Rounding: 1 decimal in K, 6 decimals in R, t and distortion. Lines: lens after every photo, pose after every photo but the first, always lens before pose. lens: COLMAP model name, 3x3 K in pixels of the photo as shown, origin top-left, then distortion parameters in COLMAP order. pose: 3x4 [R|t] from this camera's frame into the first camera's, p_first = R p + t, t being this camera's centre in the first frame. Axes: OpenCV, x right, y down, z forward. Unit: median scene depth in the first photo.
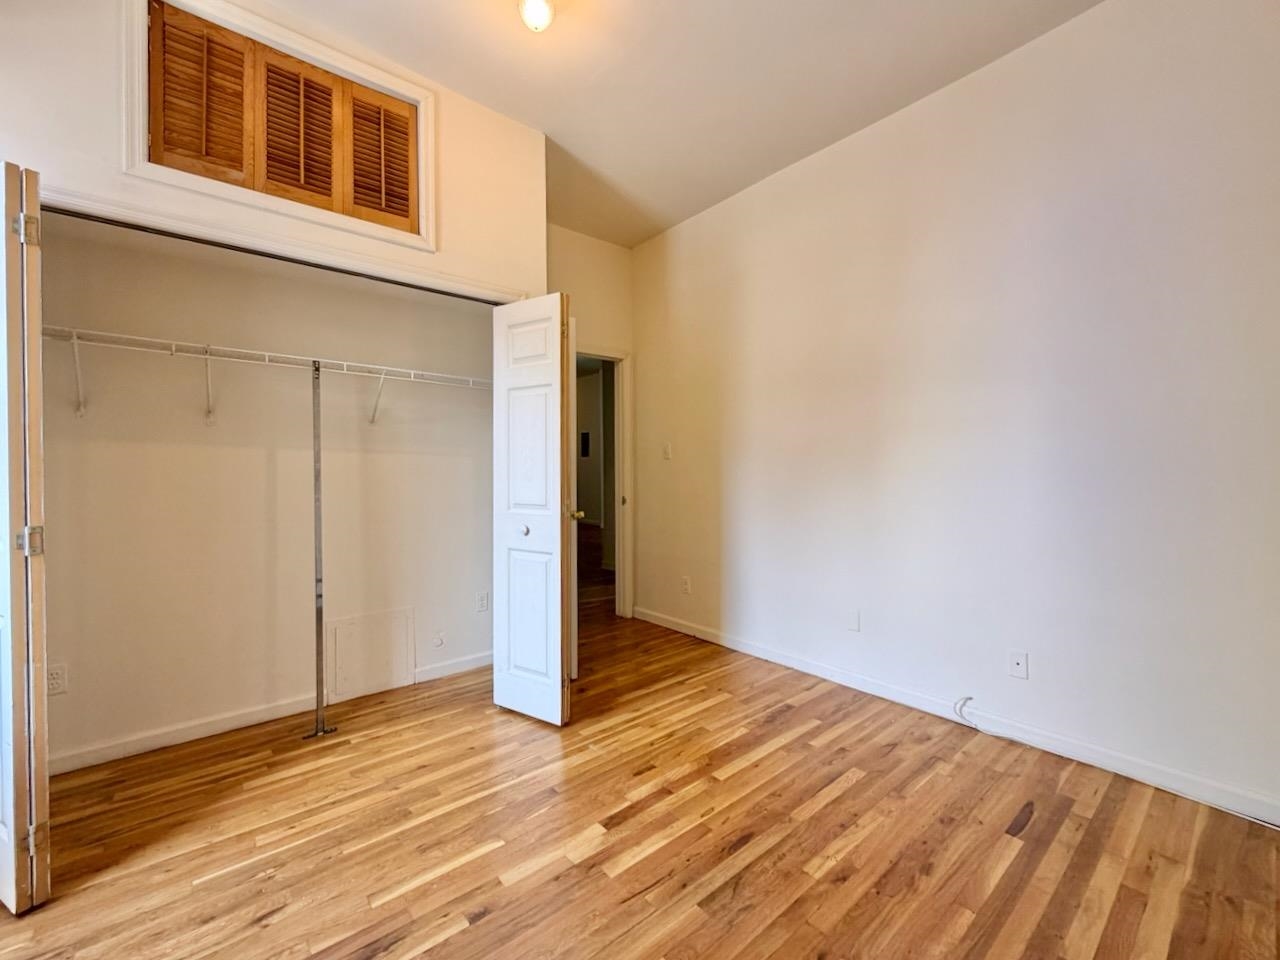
lens RADIAL K [[527.0, 0, 637.9], [0, 527.0, 469.4], [0, 0, 1]] dist [-0.000377, -0.000281]
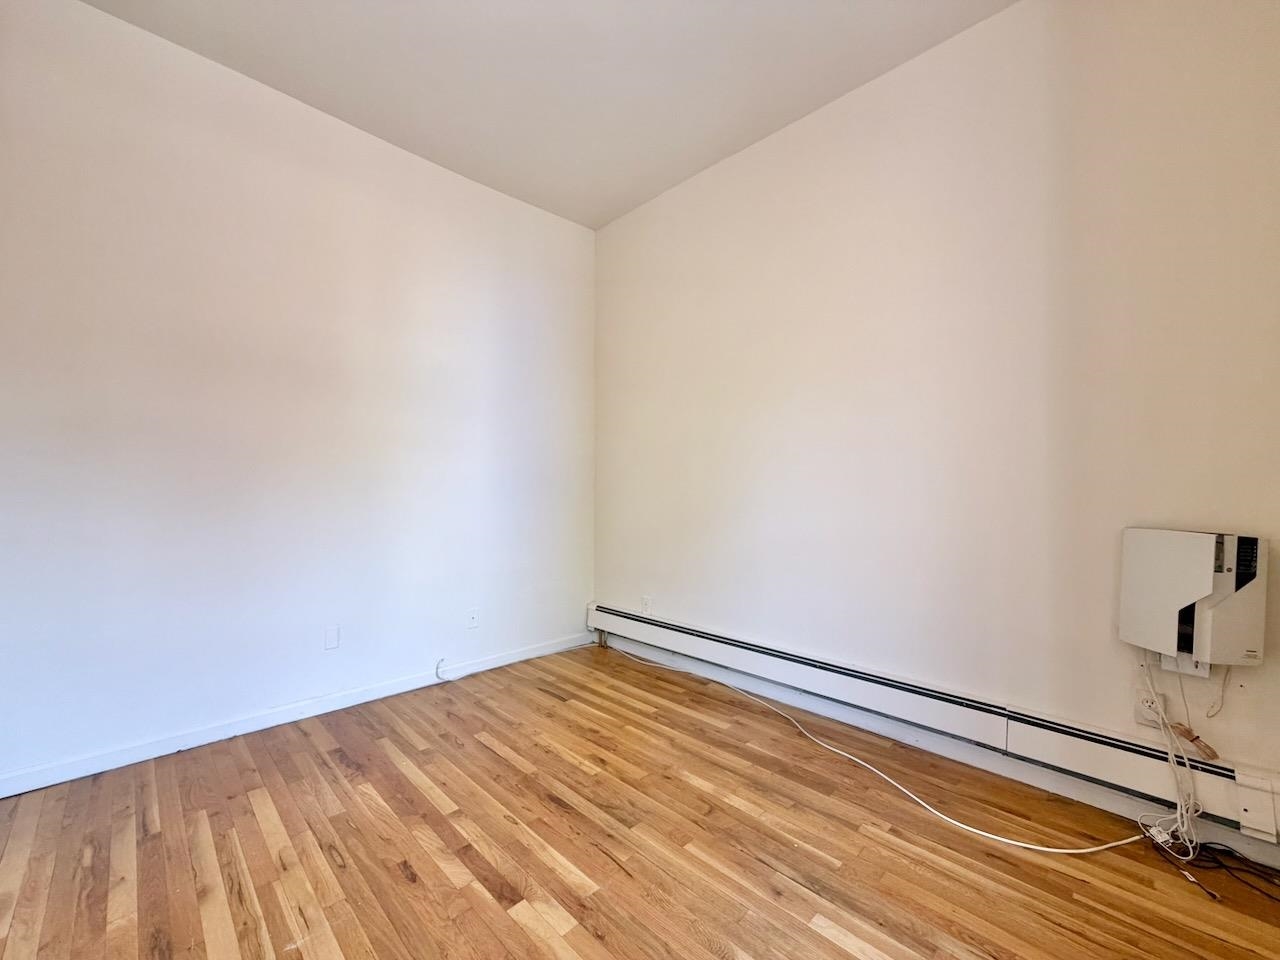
lens RADIAL K [[516.0, 0, 634.0], [0, 516.0, 476.3], [0, 0, 1]] dist [0.000411, -0.000422]
pose [[-0.082569, 0.037531, 0.995878, -0.787315], [-0.008177, 0.999231, -0.038335, 0.050234], [-0.996552, -0.011309, -0.082198, 0.792890]]
